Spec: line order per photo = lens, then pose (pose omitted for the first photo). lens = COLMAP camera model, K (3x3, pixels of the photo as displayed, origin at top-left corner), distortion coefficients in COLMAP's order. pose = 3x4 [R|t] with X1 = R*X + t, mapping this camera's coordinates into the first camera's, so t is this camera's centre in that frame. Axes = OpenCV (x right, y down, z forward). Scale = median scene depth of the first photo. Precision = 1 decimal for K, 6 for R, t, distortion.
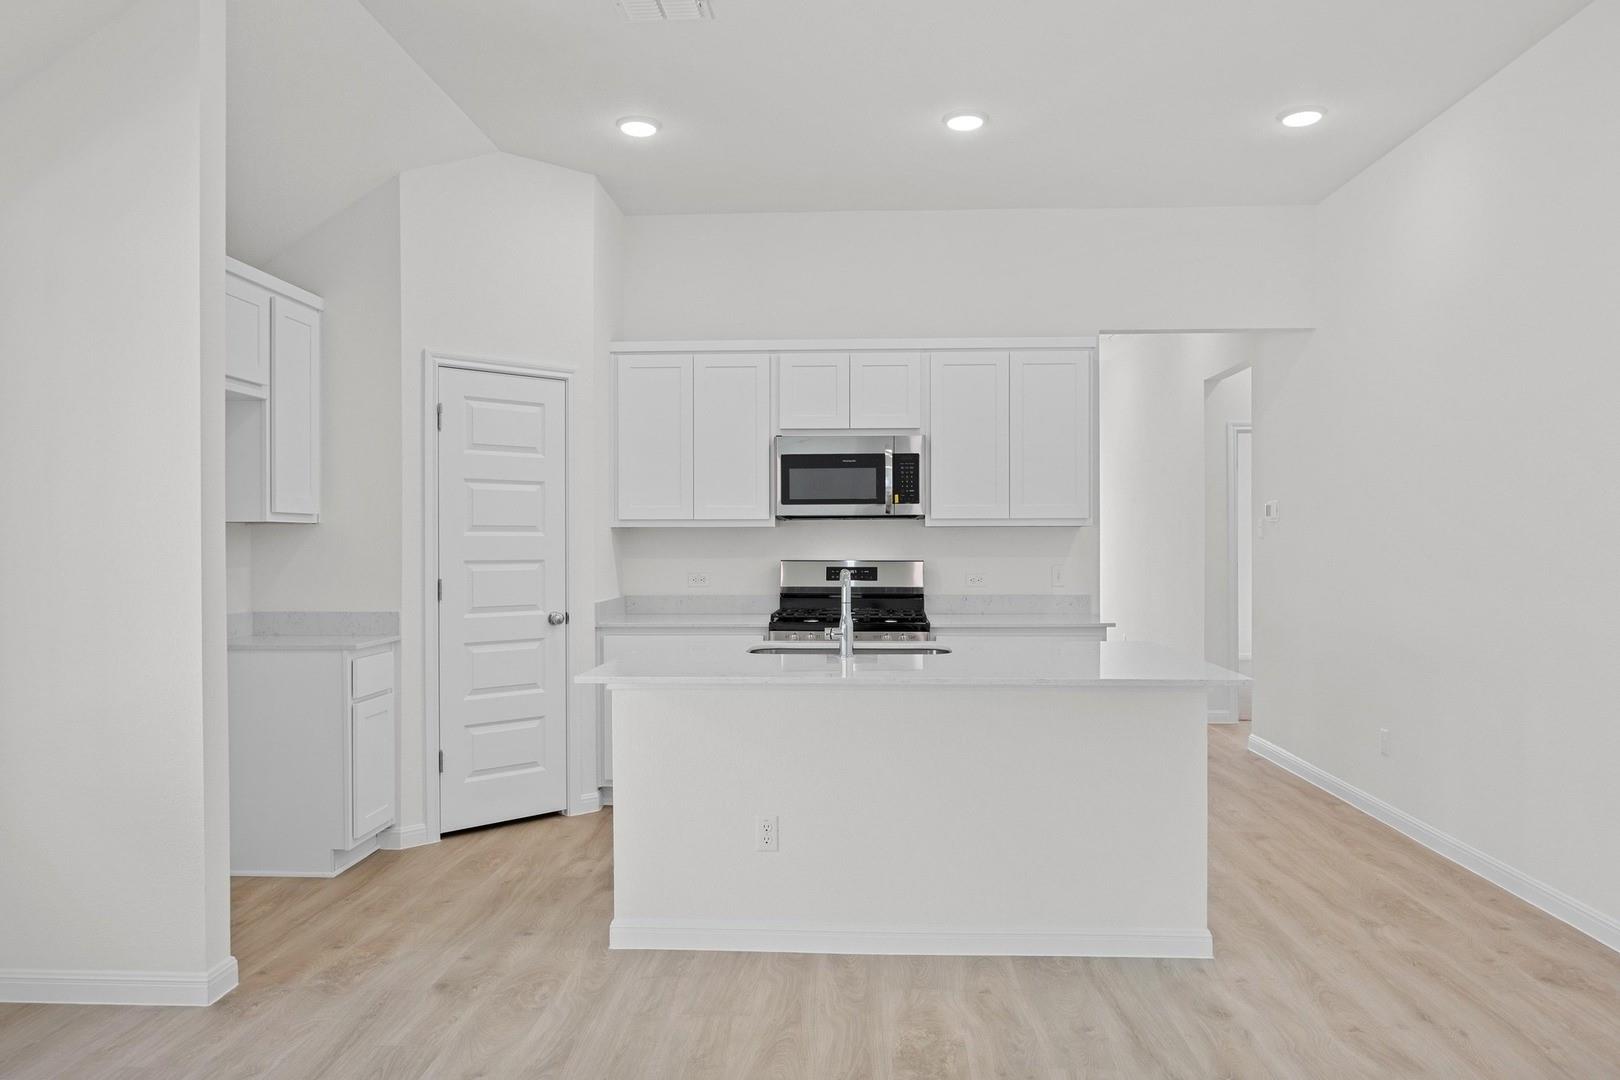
lens RADIAL K [[1095.9, 0, 802.0], [0, 1095.9, 539.4], [0, 0, 1]] dist [0.030728, 0.000223]
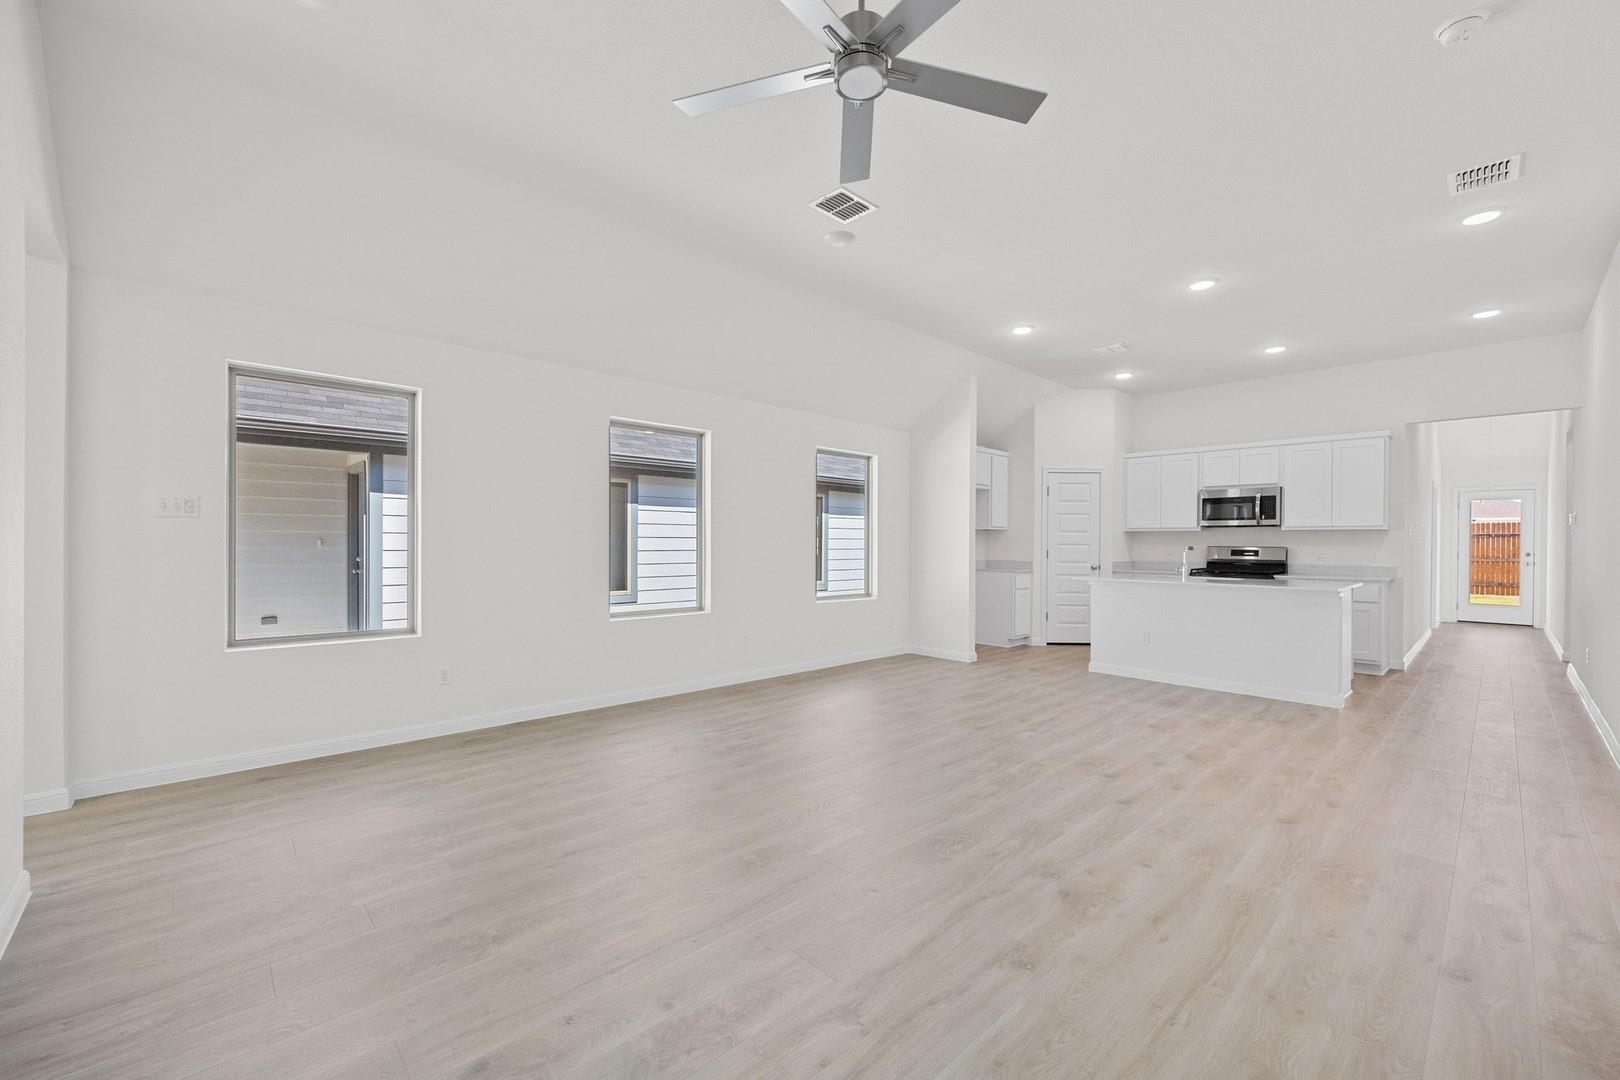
lens RADIAL K [[647.6, 0, 821.2], [0, 647.6, 546.3], [0, 0, 1]] dist [-0.004039, -0.000073]
pose [[0.737701, 0.012105, -0.675019, 0.319527], [-0.008733, 0.999927, 0.008387, 0.017065], [0.675071, -0.000292, 0.737752, -0.530217]]
